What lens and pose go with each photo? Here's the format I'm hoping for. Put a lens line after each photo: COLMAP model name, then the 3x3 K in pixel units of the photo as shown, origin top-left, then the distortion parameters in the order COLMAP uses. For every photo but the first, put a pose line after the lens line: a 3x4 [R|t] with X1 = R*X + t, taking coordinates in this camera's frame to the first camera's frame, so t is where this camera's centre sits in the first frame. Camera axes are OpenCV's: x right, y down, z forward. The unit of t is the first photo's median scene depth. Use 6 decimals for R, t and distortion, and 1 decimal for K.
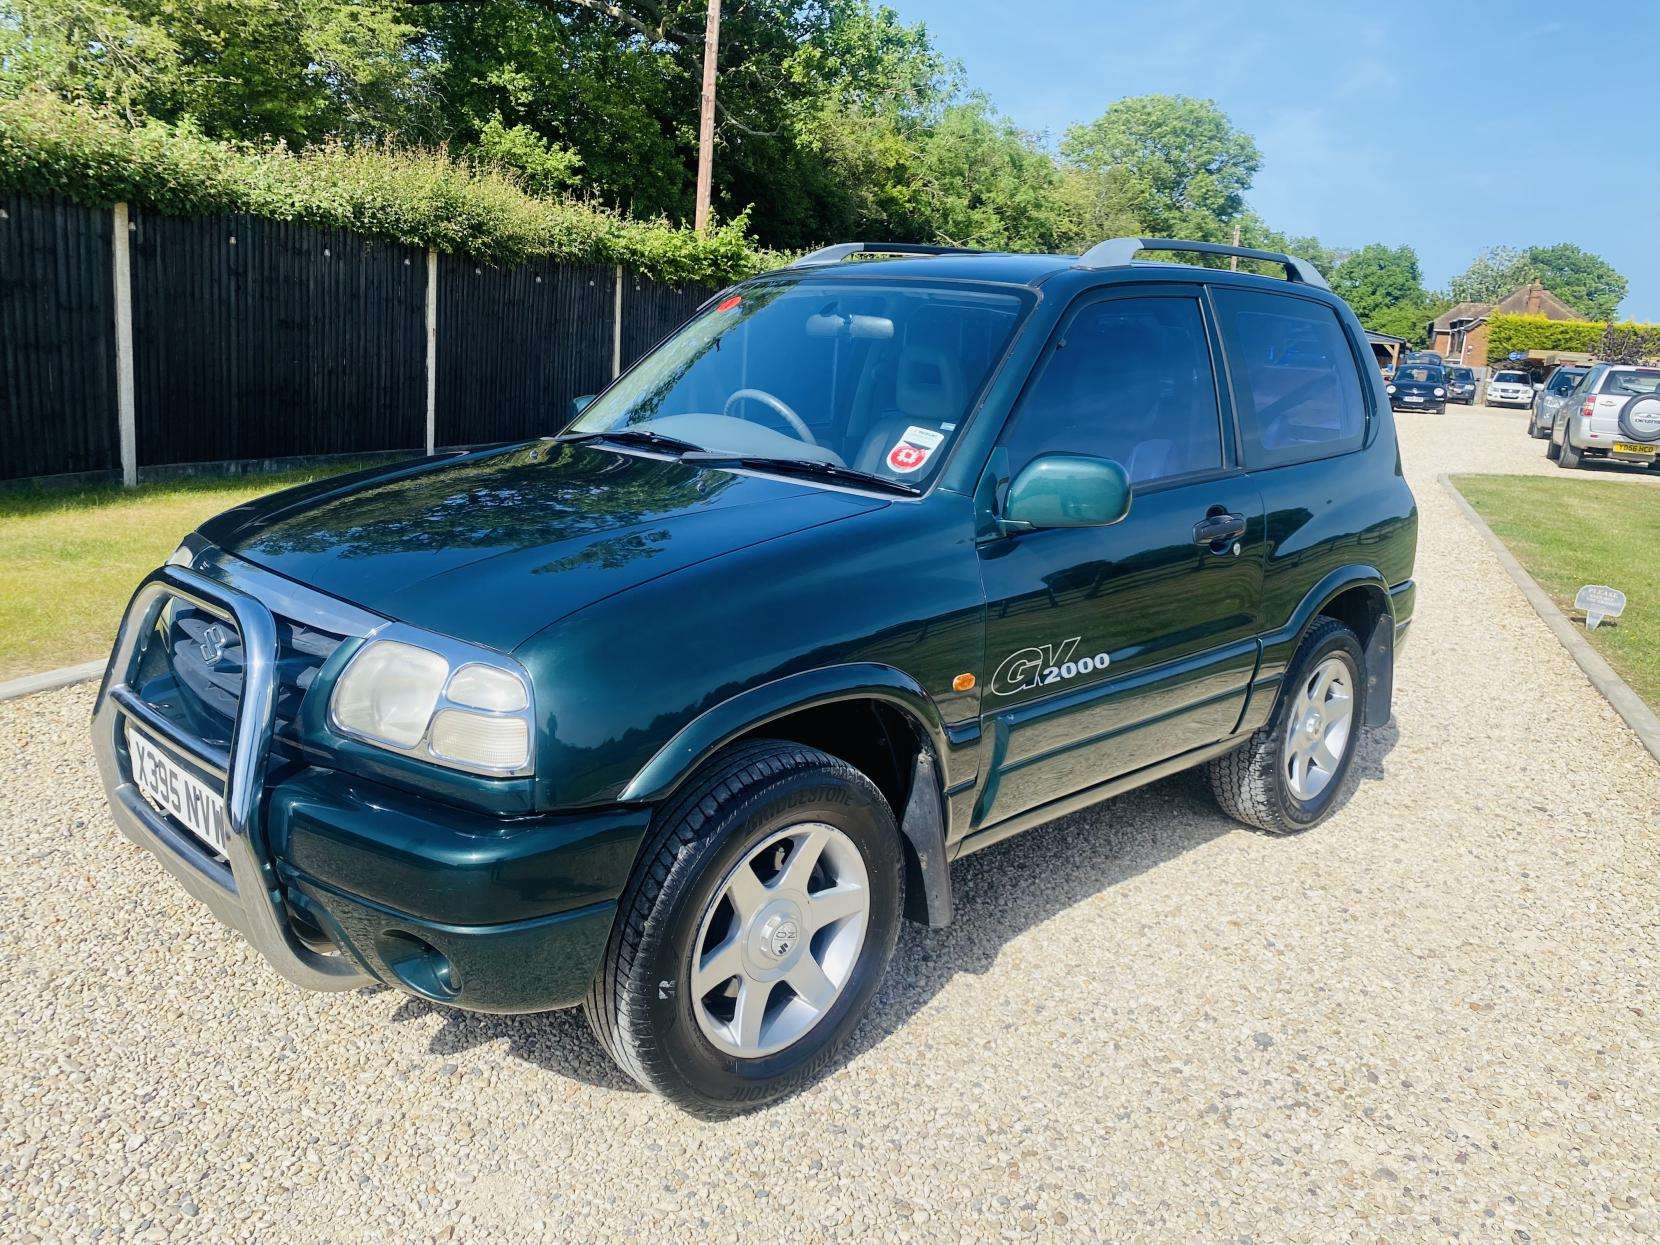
lens RADIAL K [[1256.6, 0, 832.7], [0, 1256.6, 610.0], [0, 0, 1]] dist [0.026004, -0.025606]
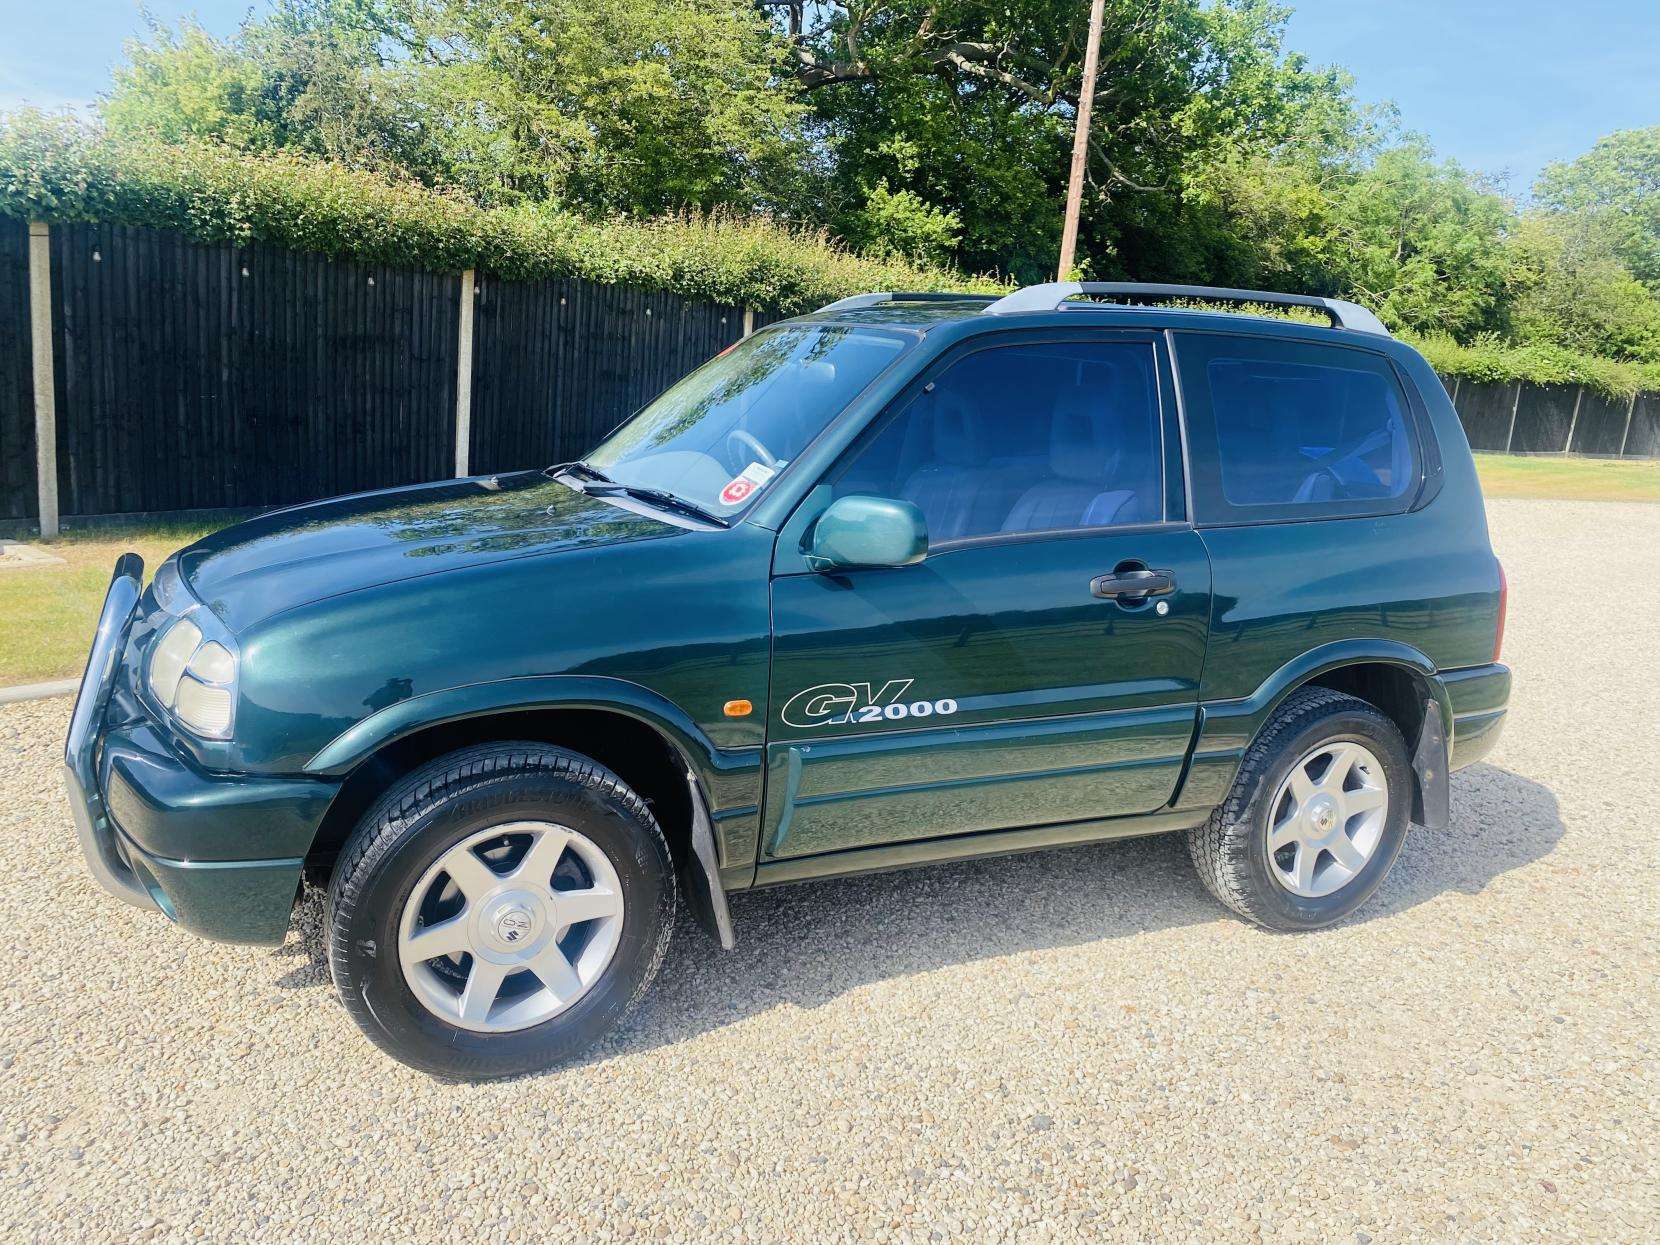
lens RADIAL K [[1256.6, 0, 829.1], [0, 1256.6, 608.2], [0, 0, 1]] dist [0.026004, -0.025606]
pose [[0.944887, 0.066069, -0.320661, 0.437348], [-0.080208, 0.996294, -0.031071, 0.001462], [0.317419, 0.055078, 0.946684, 0.038361]]
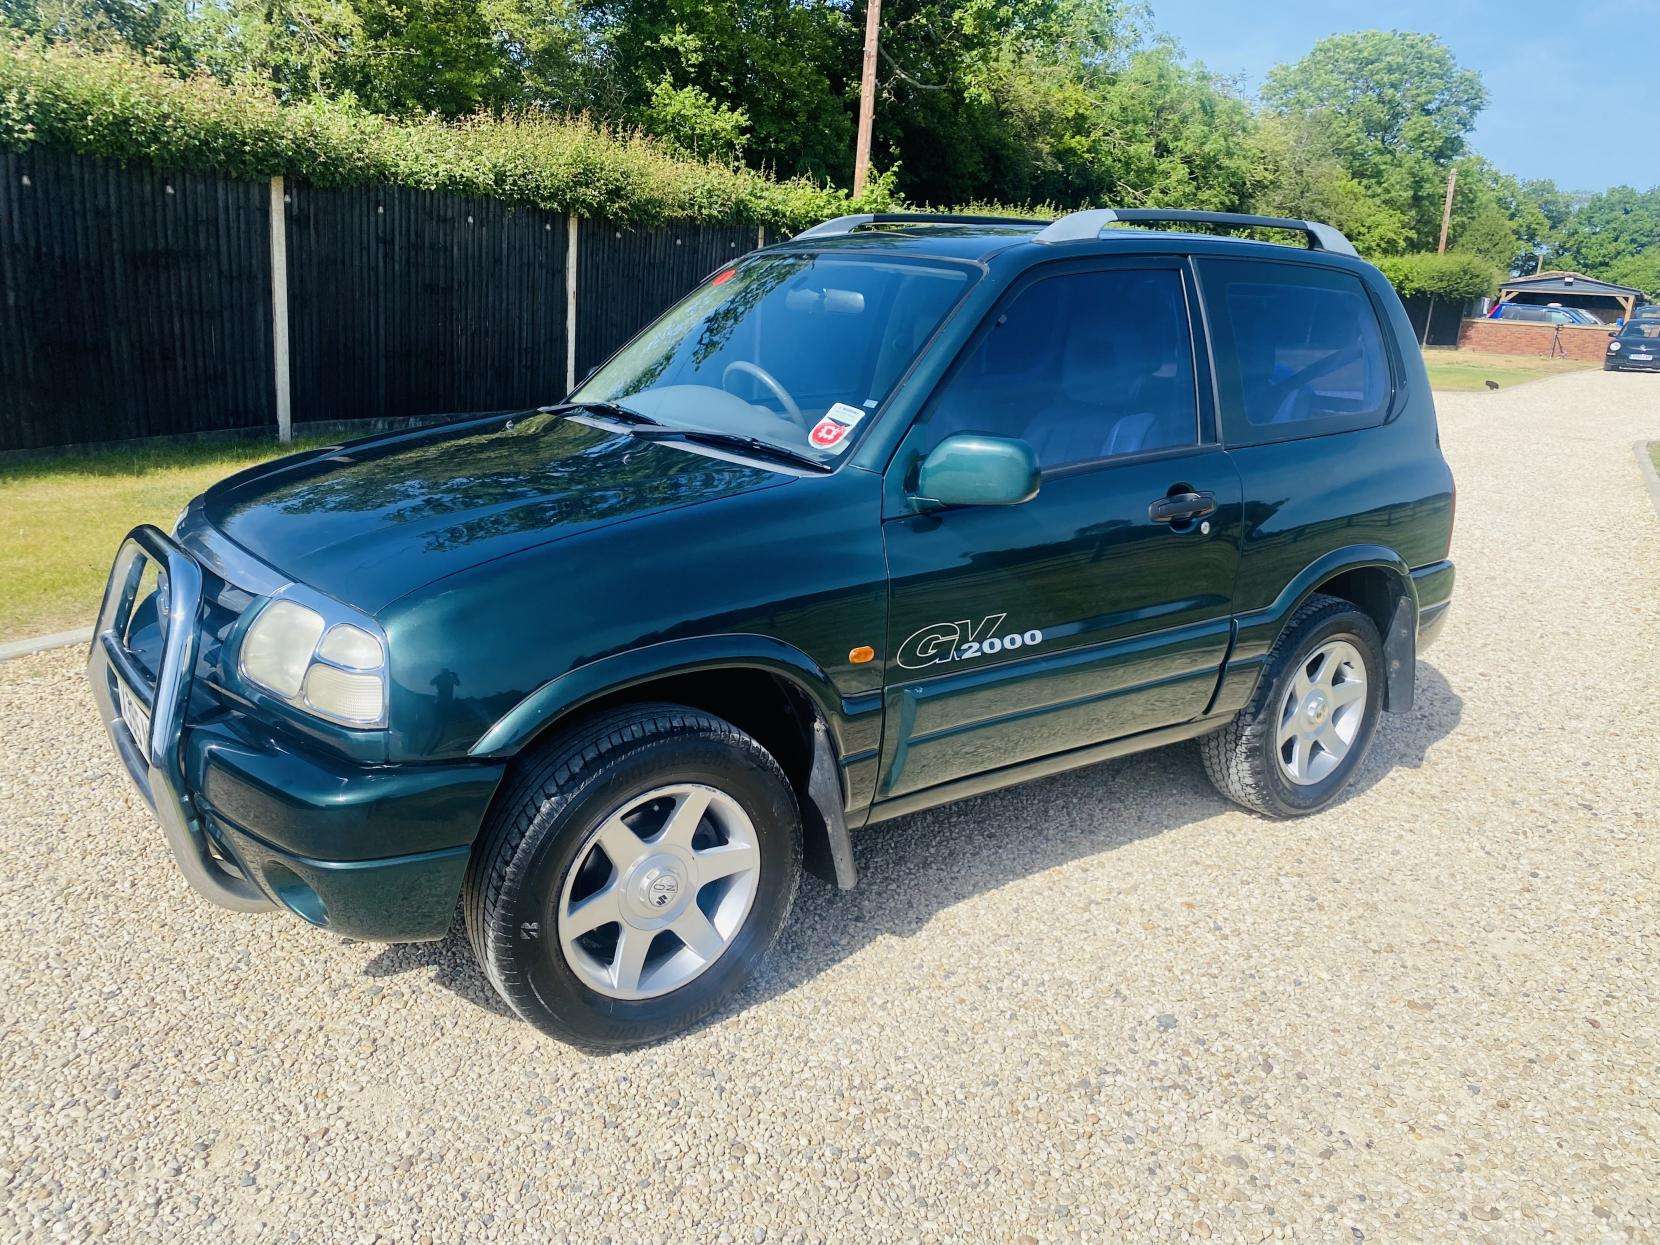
lens RADIAL K [[1255.9, 0, 834.5], [0, 1255.9, 606.6], [0, 0, 1]] dist [0.025596, -0.024677]
pose [[0.989573, 0.030068, -0.140856, 0.197737], [-0.025644, 0.999122, 0.033124, -0.013406], [0.141729, -0.029167, 0.989476, -0.015919]]
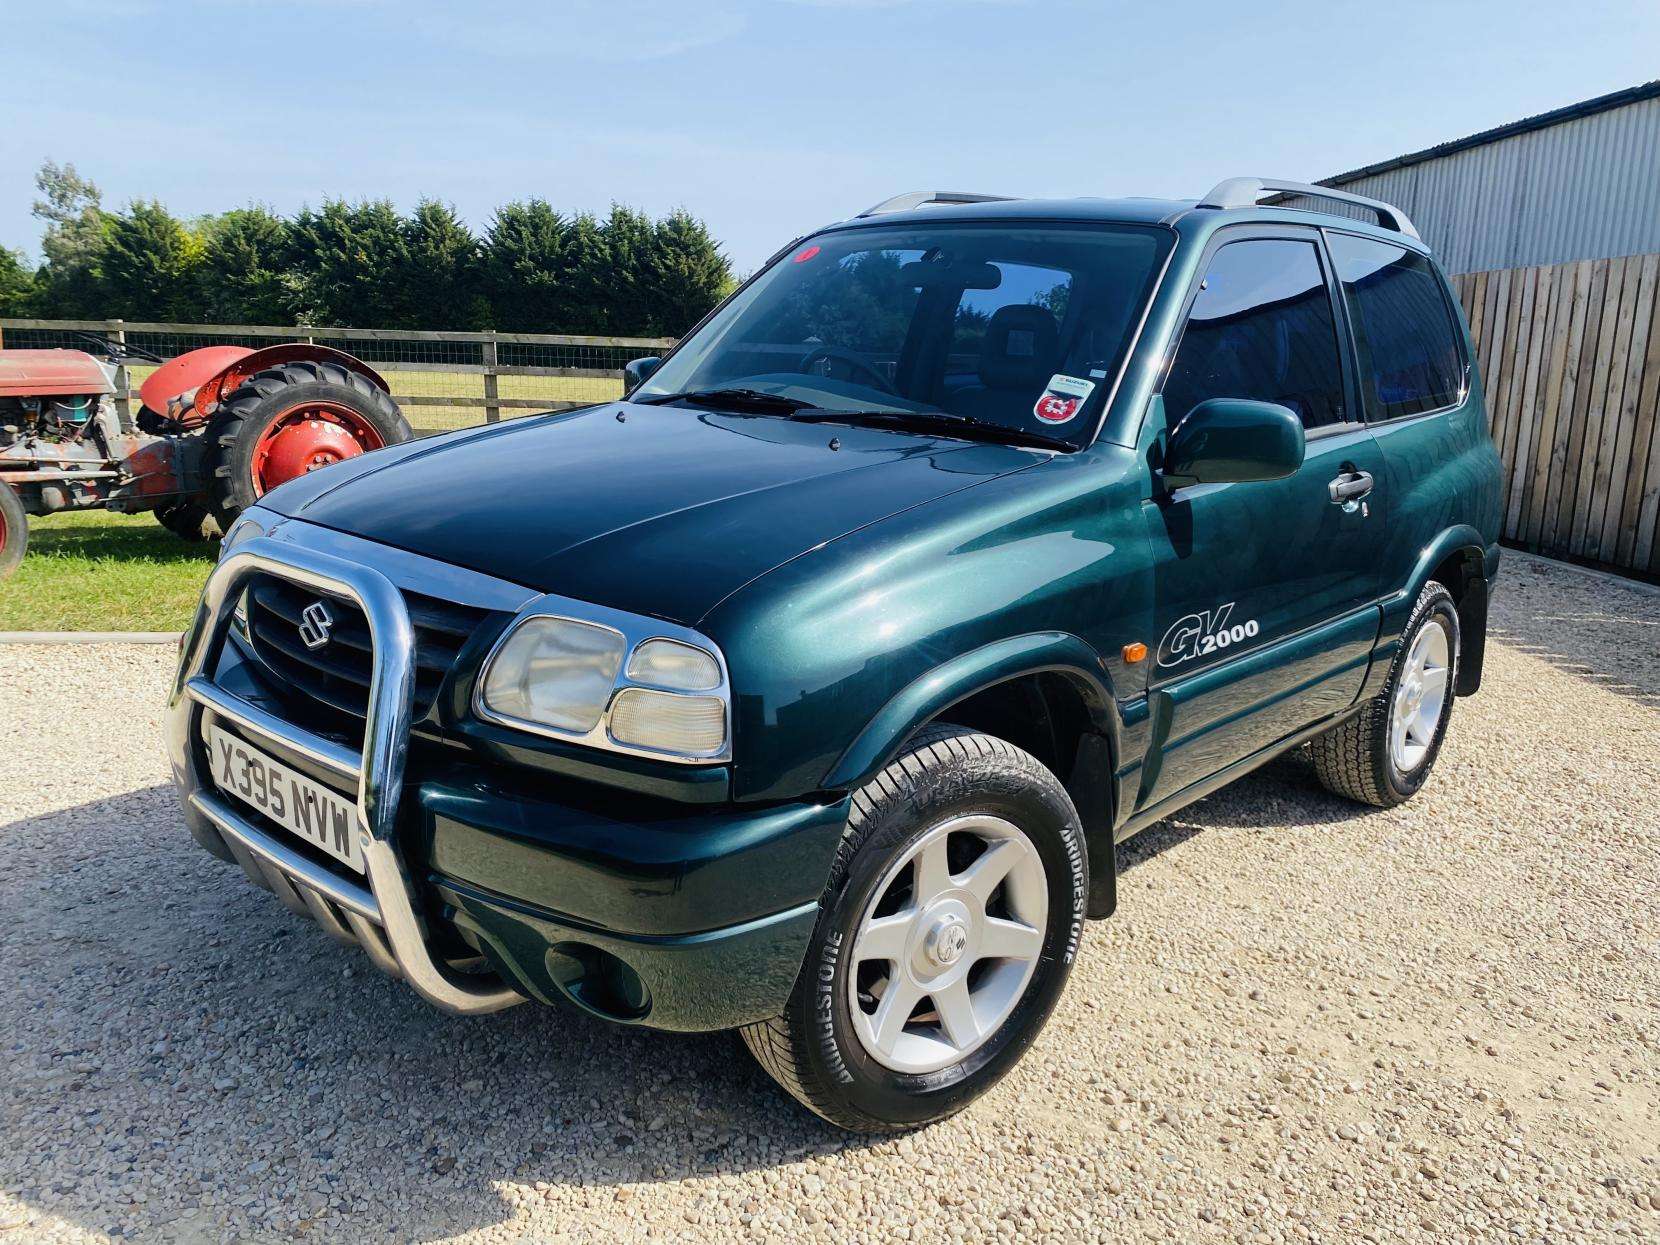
lens RADIAL K [[1256.6, 0, 831.0], [0, 1256.6, 629.1], [0, 0, 1]] dist [0.026004, -0.025606]
pose [[0.998840, -0.021154, 0.043267, -0.136381], [0.020139, 0.999515, 0.023764, 0.012629], [-0.043748, -0.022865, 0.998781, 0.084989]]
